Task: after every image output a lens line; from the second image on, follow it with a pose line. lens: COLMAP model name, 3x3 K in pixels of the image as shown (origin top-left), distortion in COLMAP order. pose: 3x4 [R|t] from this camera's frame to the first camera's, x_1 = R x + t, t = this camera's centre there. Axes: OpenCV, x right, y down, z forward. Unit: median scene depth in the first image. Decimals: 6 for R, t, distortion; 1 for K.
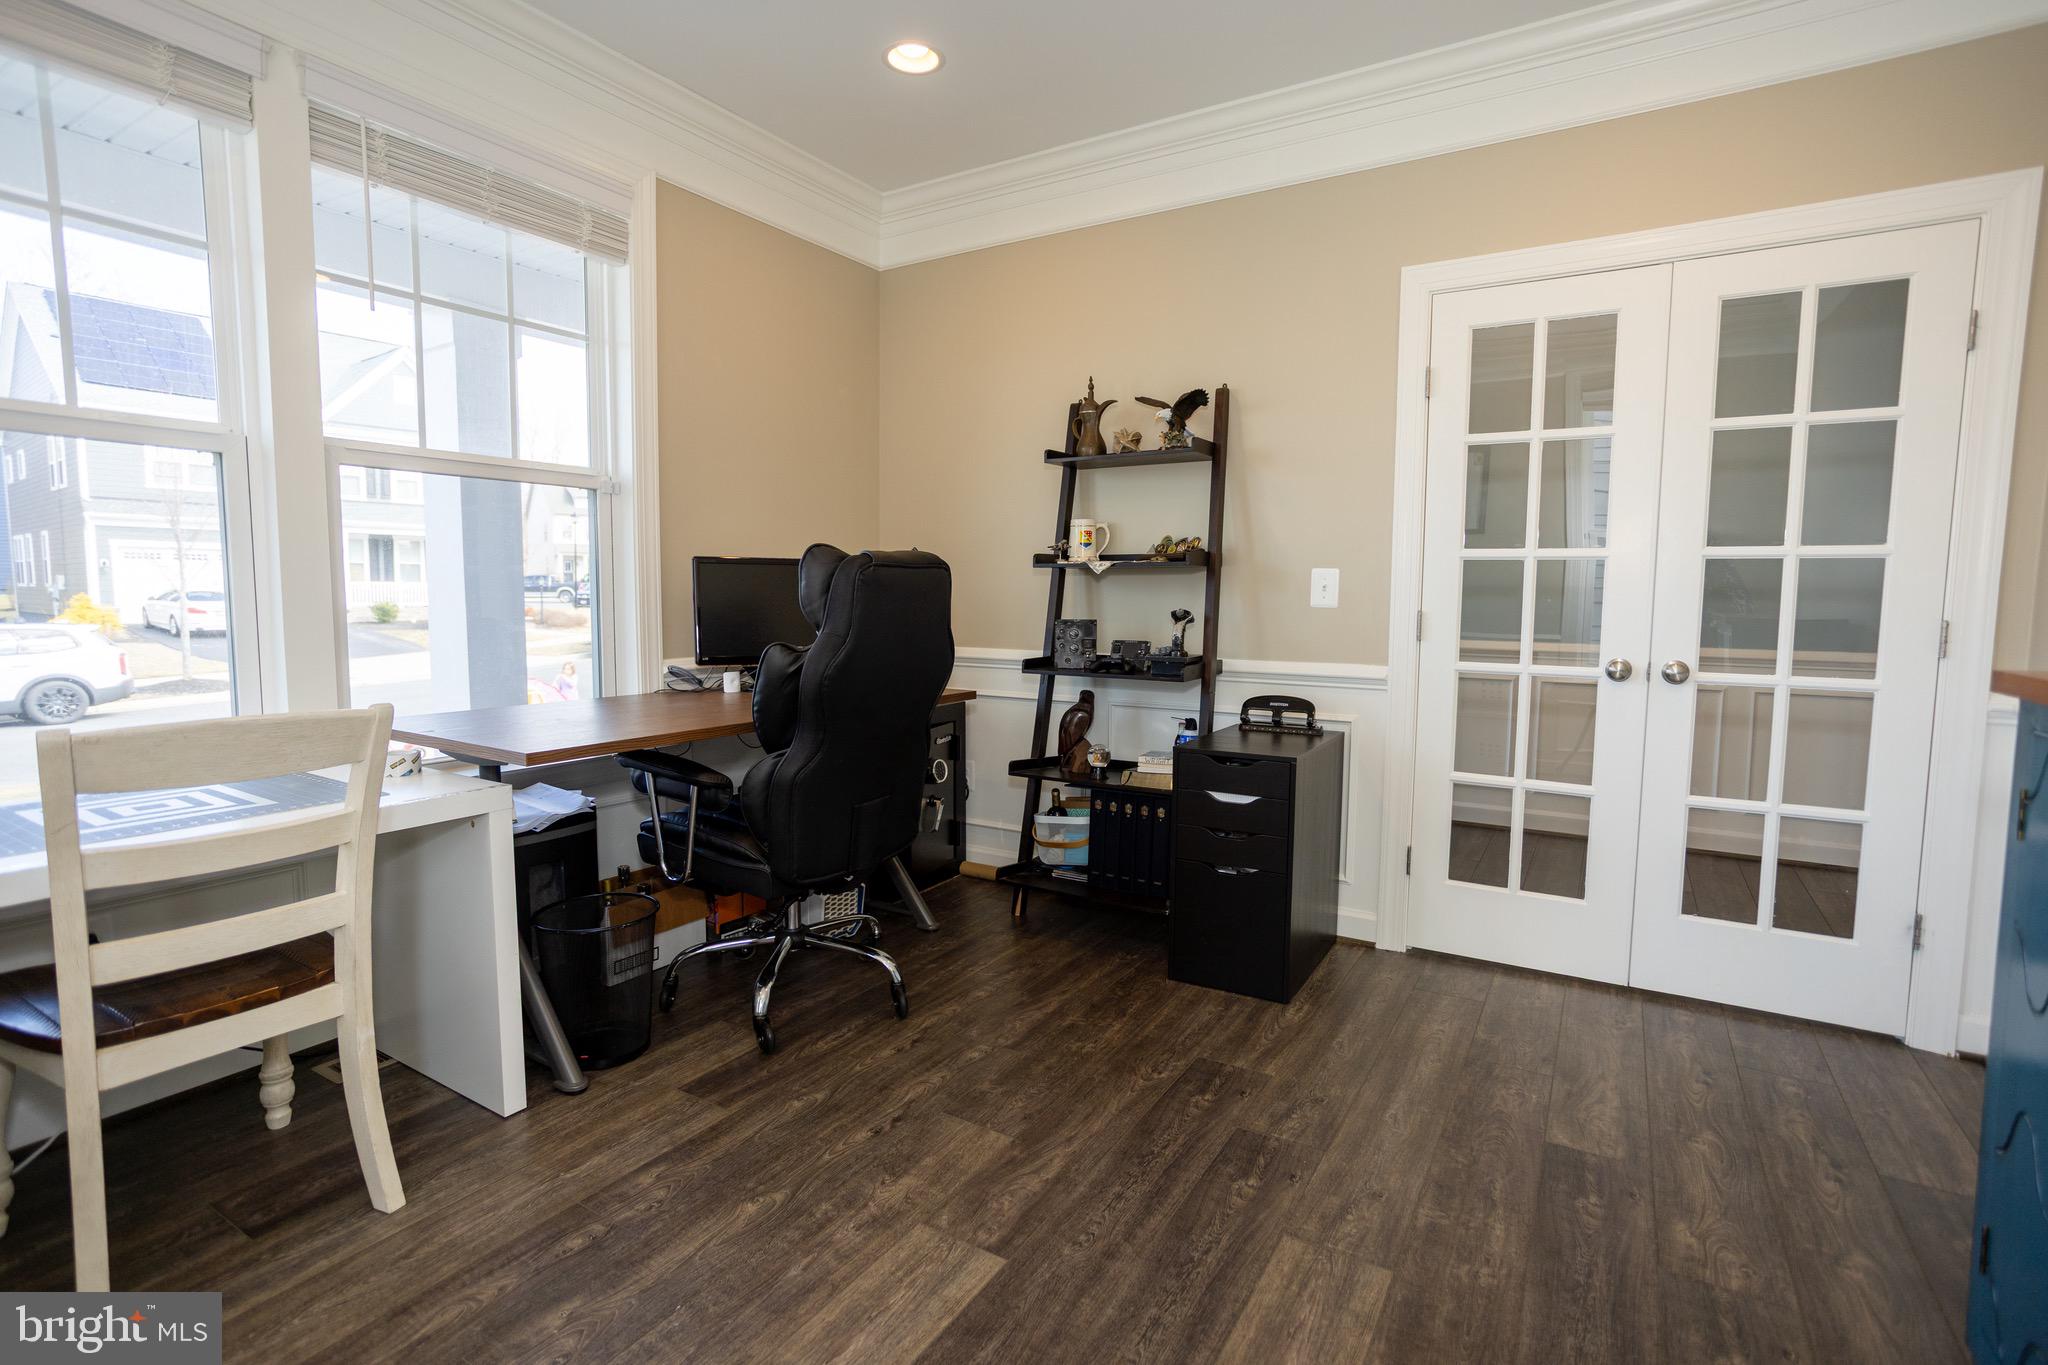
lens RADIAL K [[982.4, 0, 1015.1], [0, 982.4, 678.2], [0, 0, 1]] dist [-0.033284, 0.010986]
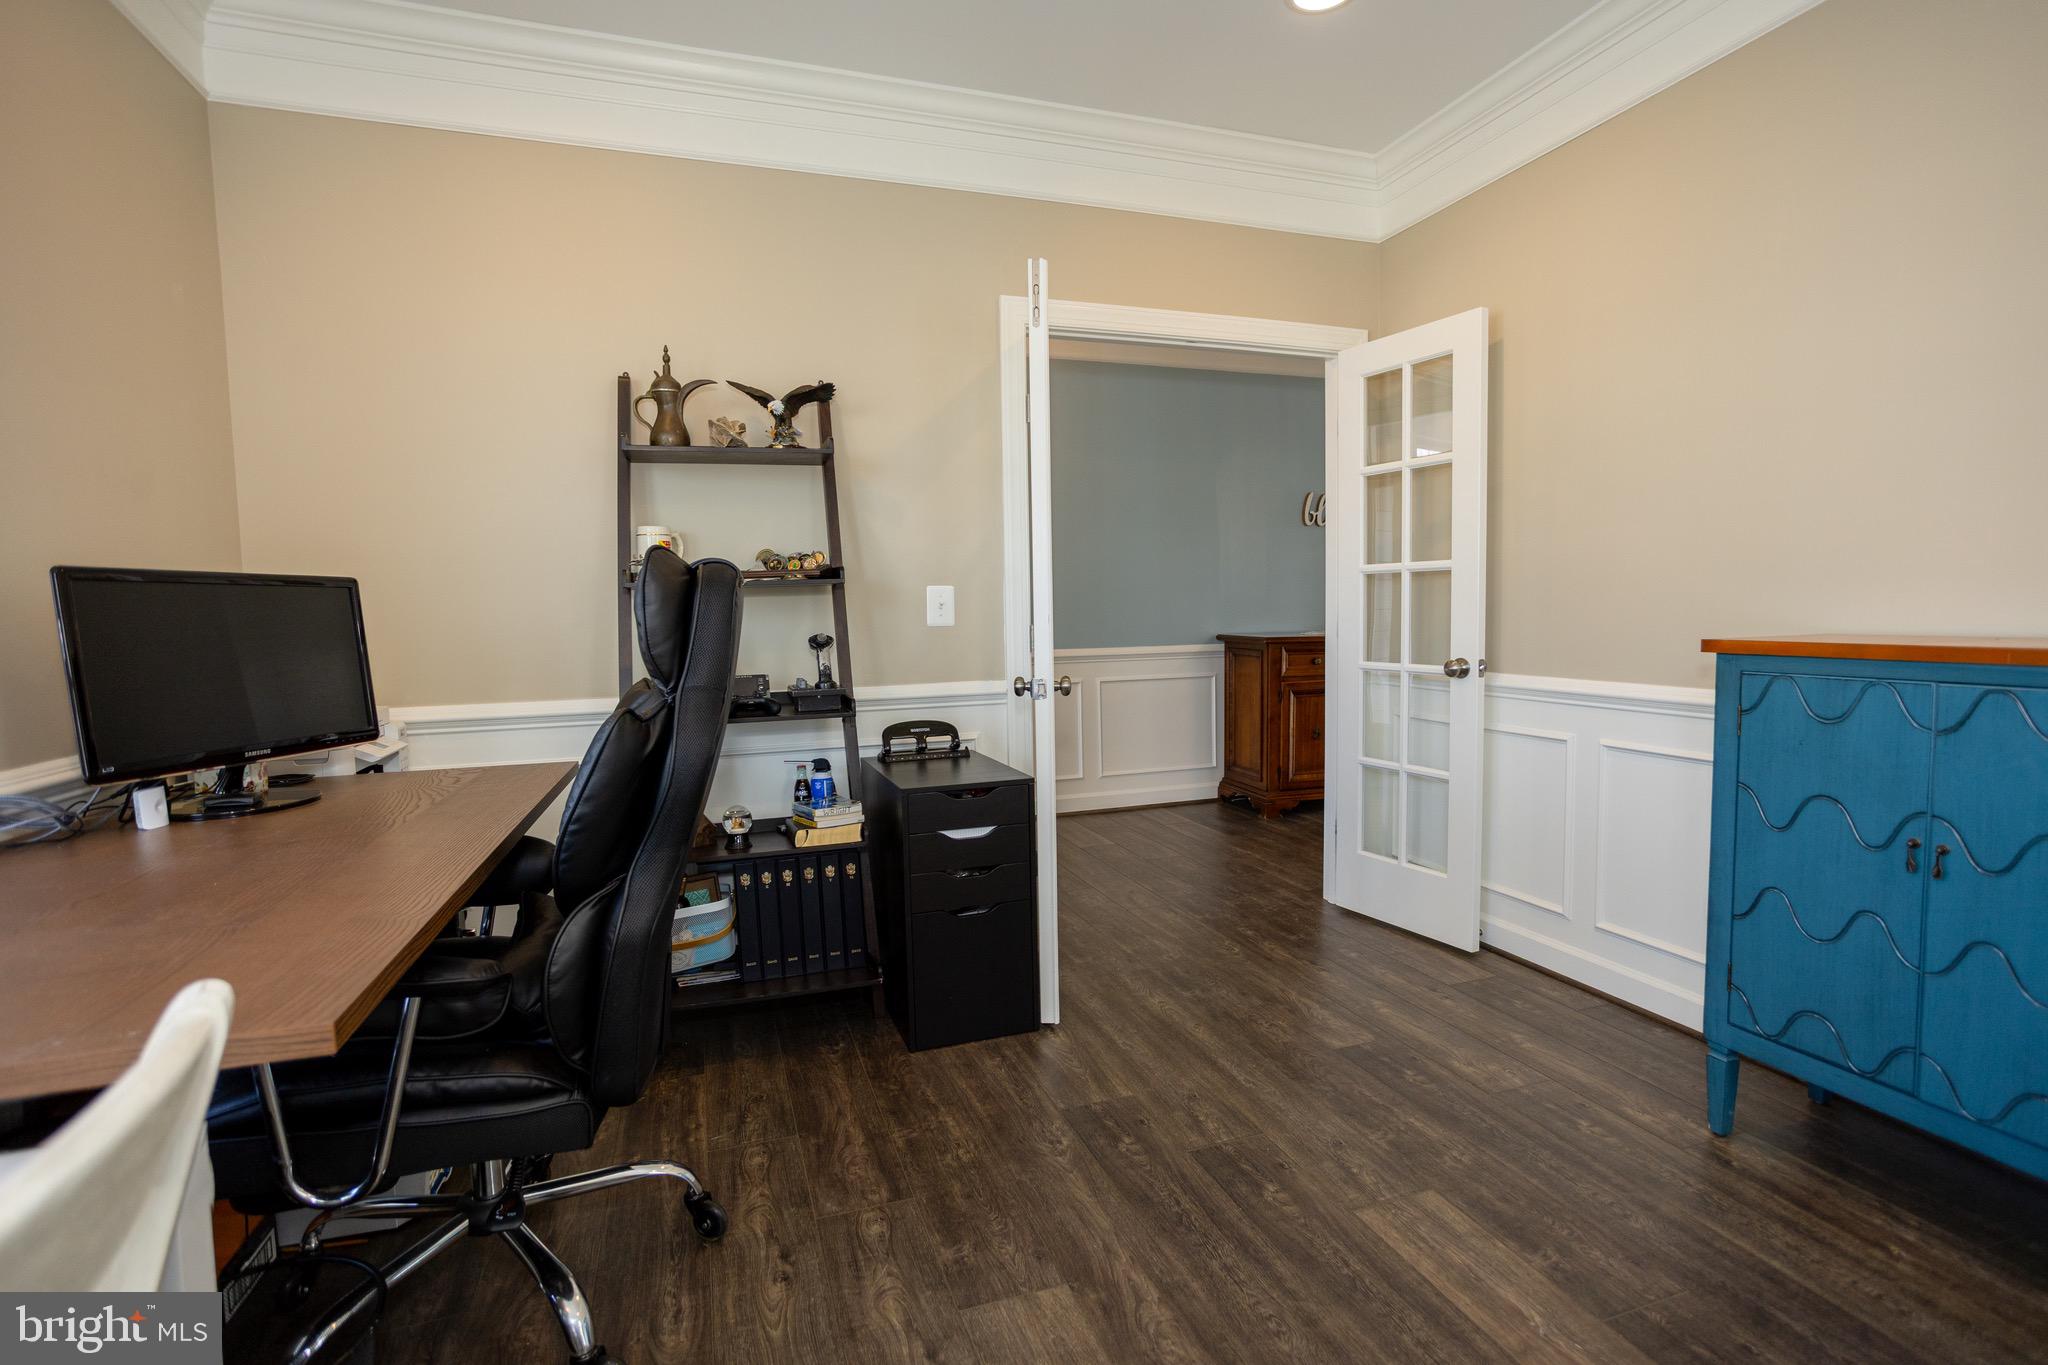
lens RADIAL K [[982.4, 0, 1030.9], [0, 982.4, 680.7], [0, 0, 1]] dist [-0.033284, 0.010986]
pose [[0.630952, -0.077200, 0.771971, -0.430877], [0.094914, 0.995243, 0.021952, -0.034419], [-0.769994, 0.059420, 0.635278, 0.342468]]
